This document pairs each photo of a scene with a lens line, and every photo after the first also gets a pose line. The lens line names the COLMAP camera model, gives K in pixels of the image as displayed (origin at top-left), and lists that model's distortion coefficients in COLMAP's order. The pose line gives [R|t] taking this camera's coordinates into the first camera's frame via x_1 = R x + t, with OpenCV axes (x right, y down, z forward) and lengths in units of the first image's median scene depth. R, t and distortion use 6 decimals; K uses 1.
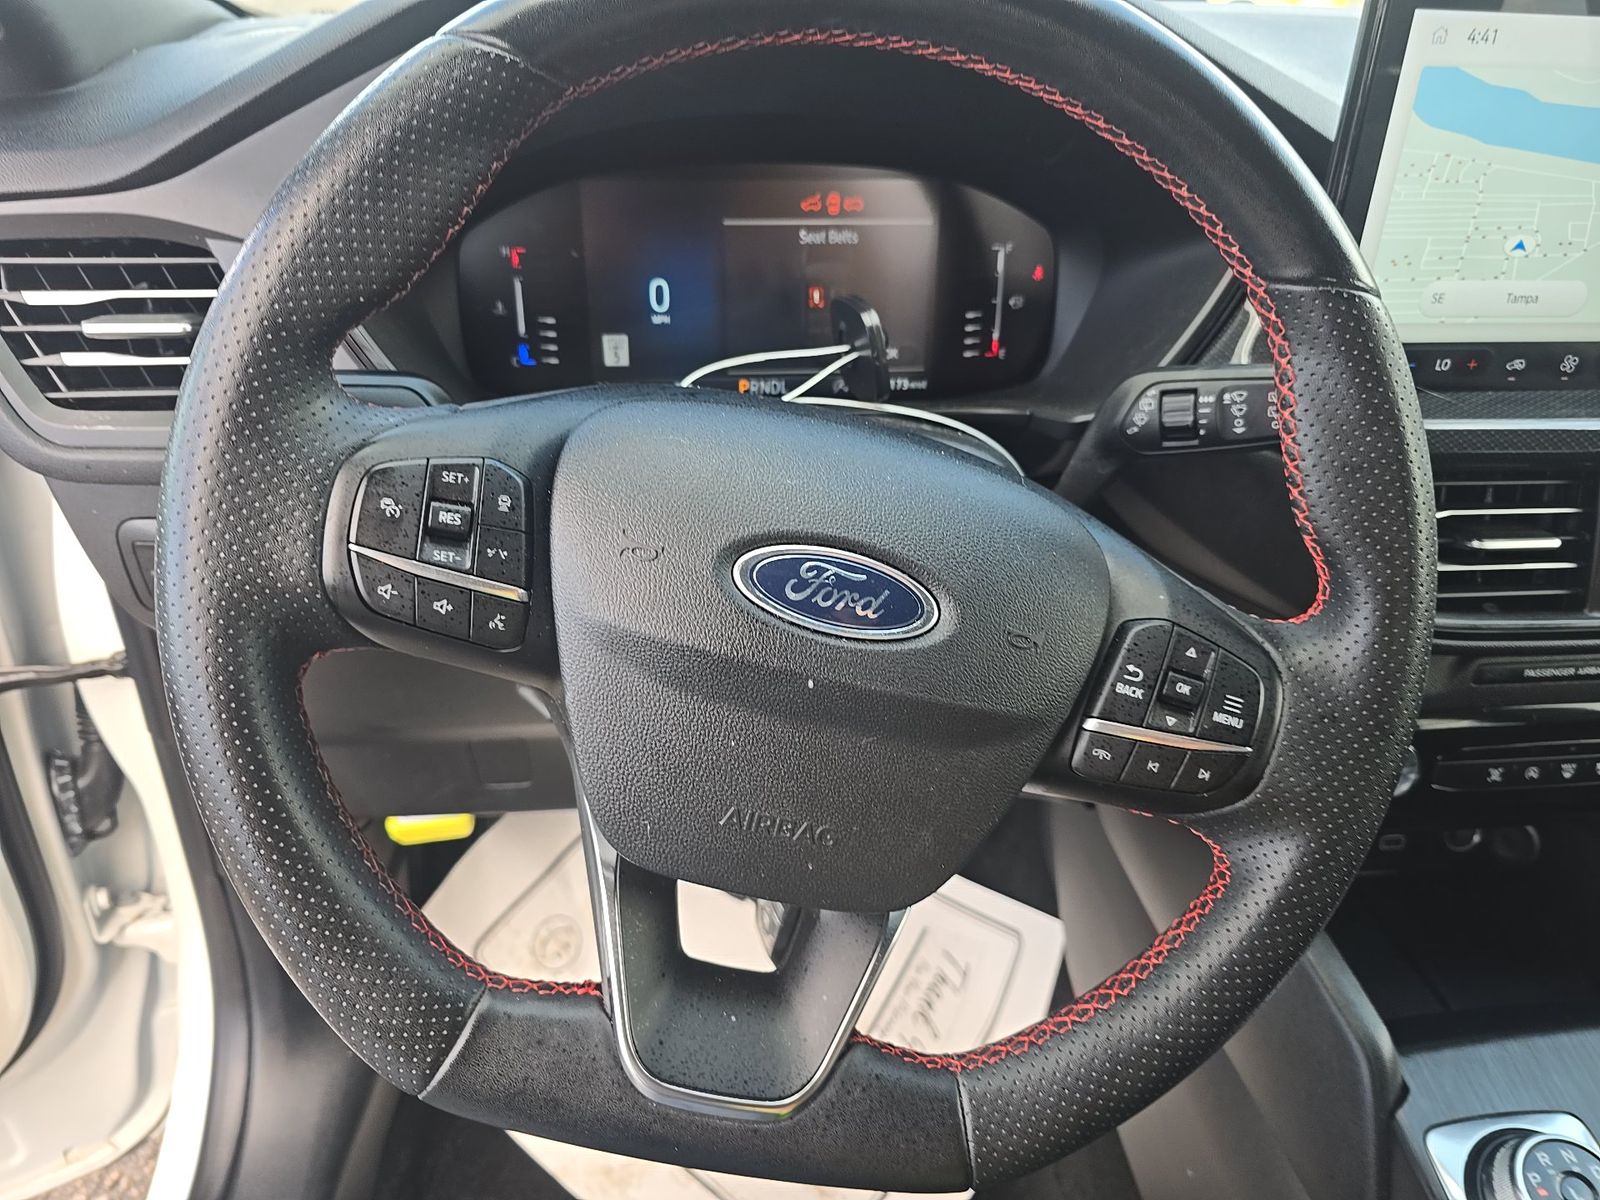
lens RADIAL K [[1059.5, 0, 791.7], [0, 1059.5, 602.4], [0, 0, 1]] dist [-0.007271, -0.033787]
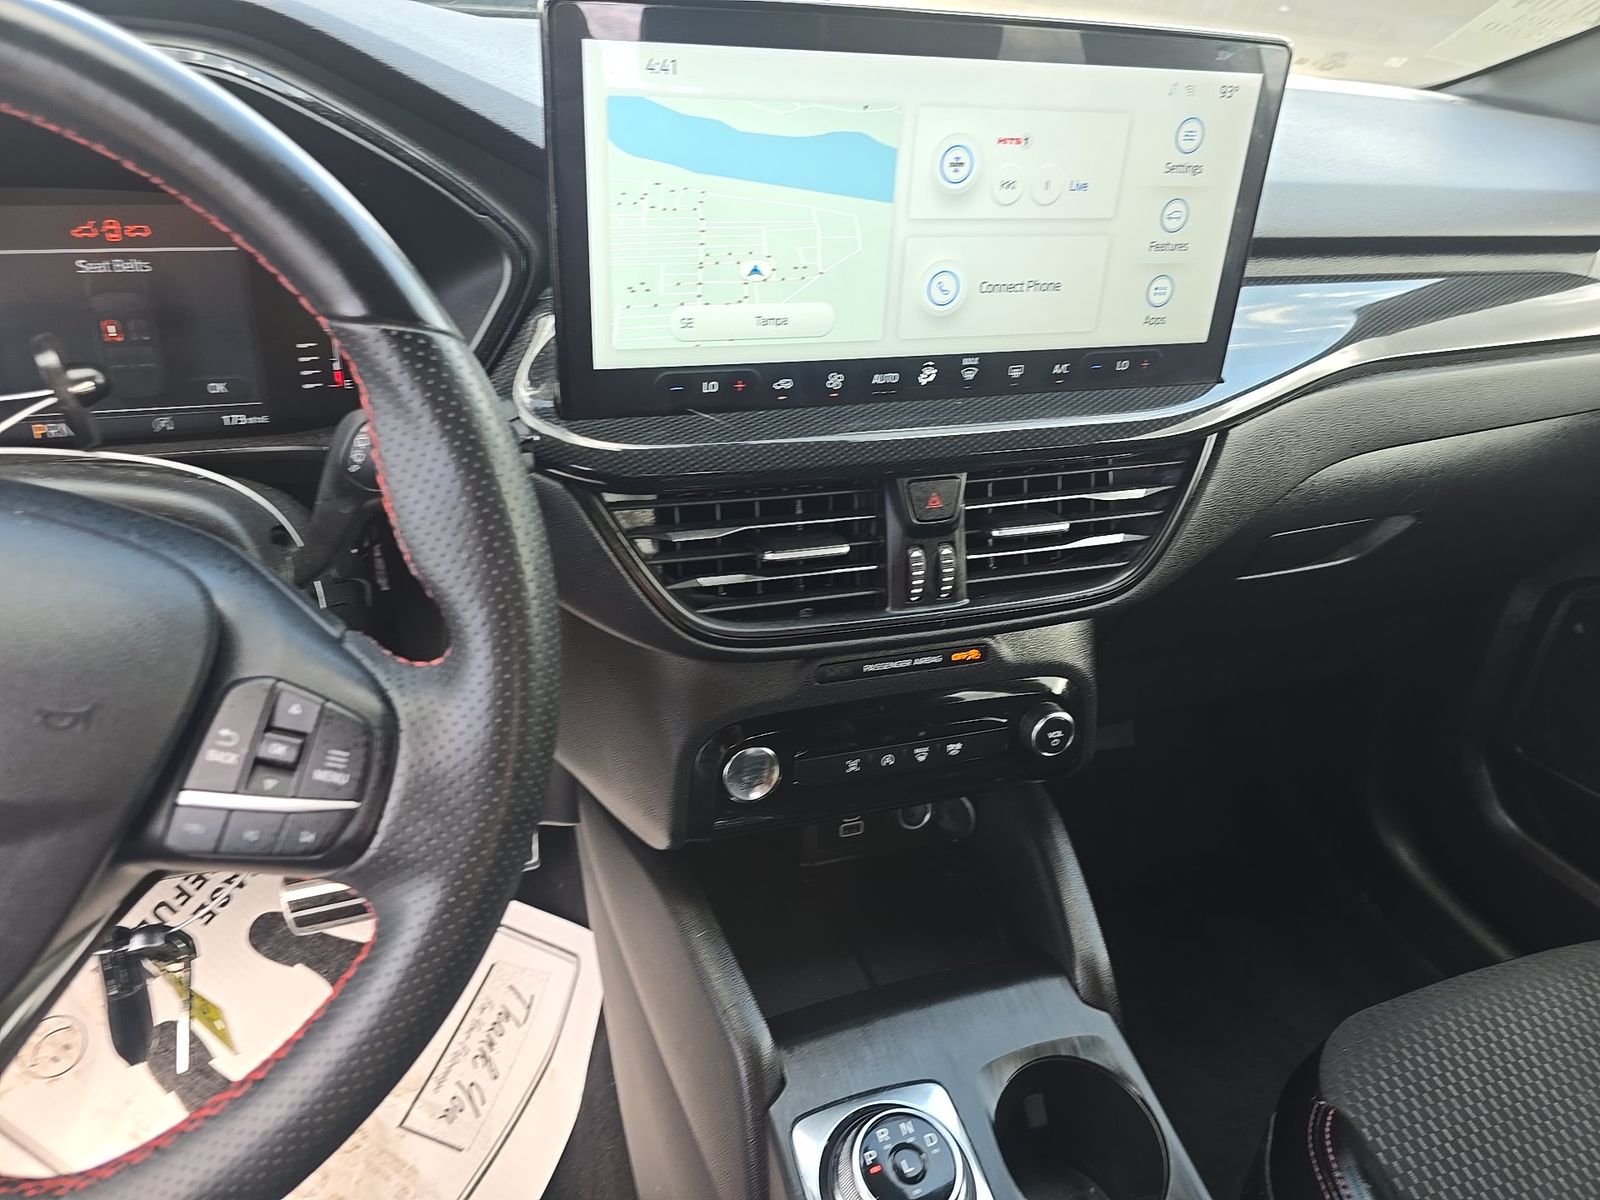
lens RADIAL K [[1059.5, 0, 767.6], [0, 1059.5, 603.5], [0, 0, 1]] dist [-0.007271, -0.033787]
pose [[0.964480, -0.078960, 0.252078, 0.335203], [0.080941, 0.996716, 0.002514, -0.009395], [-0.251448, 0.017978, 0.967704, -0.018434]]
